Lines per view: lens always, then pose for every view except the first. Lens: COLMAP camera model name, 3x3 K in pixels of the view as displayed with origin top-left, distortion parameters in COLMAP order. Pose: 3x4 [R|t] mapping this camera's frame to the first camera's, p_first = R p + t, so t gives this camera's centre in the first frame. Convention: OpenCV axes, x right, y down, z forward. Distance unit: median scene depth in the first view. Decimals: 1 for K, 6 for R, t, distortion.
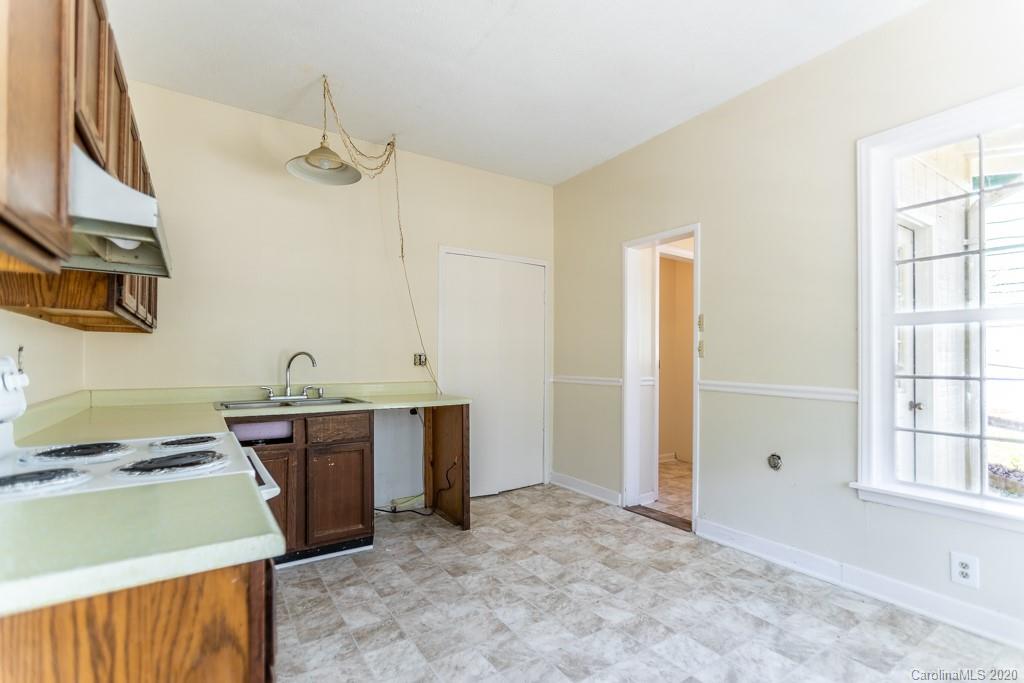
lens RADIAL K [[479.3, 0, 511.9], [0, 479.3, 355.5], [0, 0, 1]] dist [-0.009729, 0.008396]
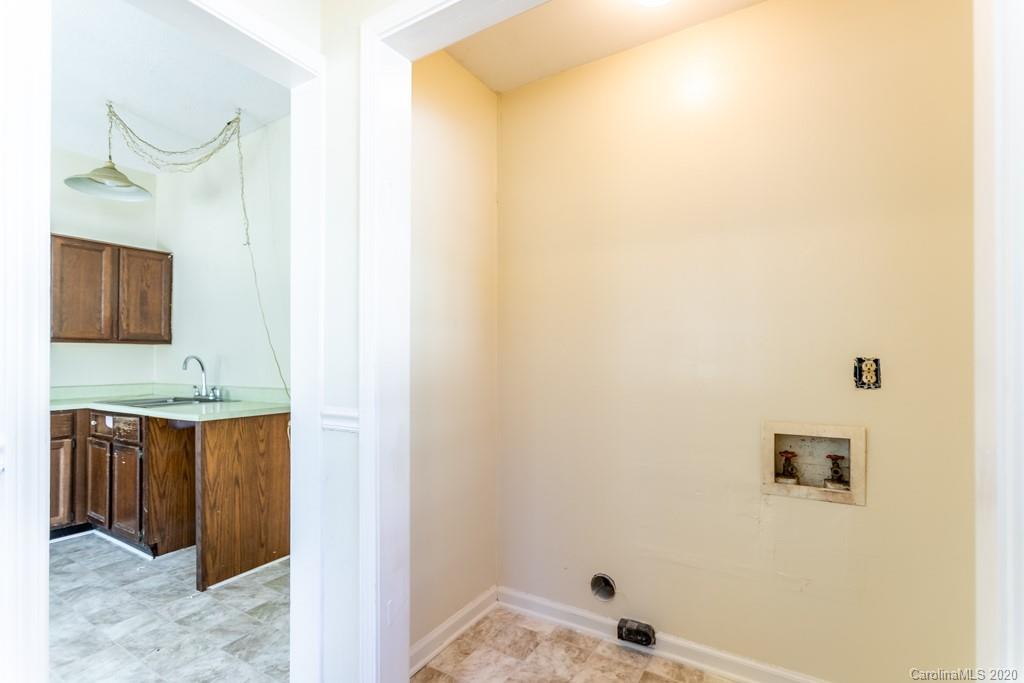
lens RADIAL K [[479.3, 0, 510.9], [0, 479.3, 355.8], [0, 0, 1]] dist [-0.009729, 0.008396]
pose [[0.410600, -0.013870, -0.911710, 0.871697], [0.008022, 0.999901, -0.011599, 0.009487], [0.911780, -0.002552, 0.410671, 1.253009]]
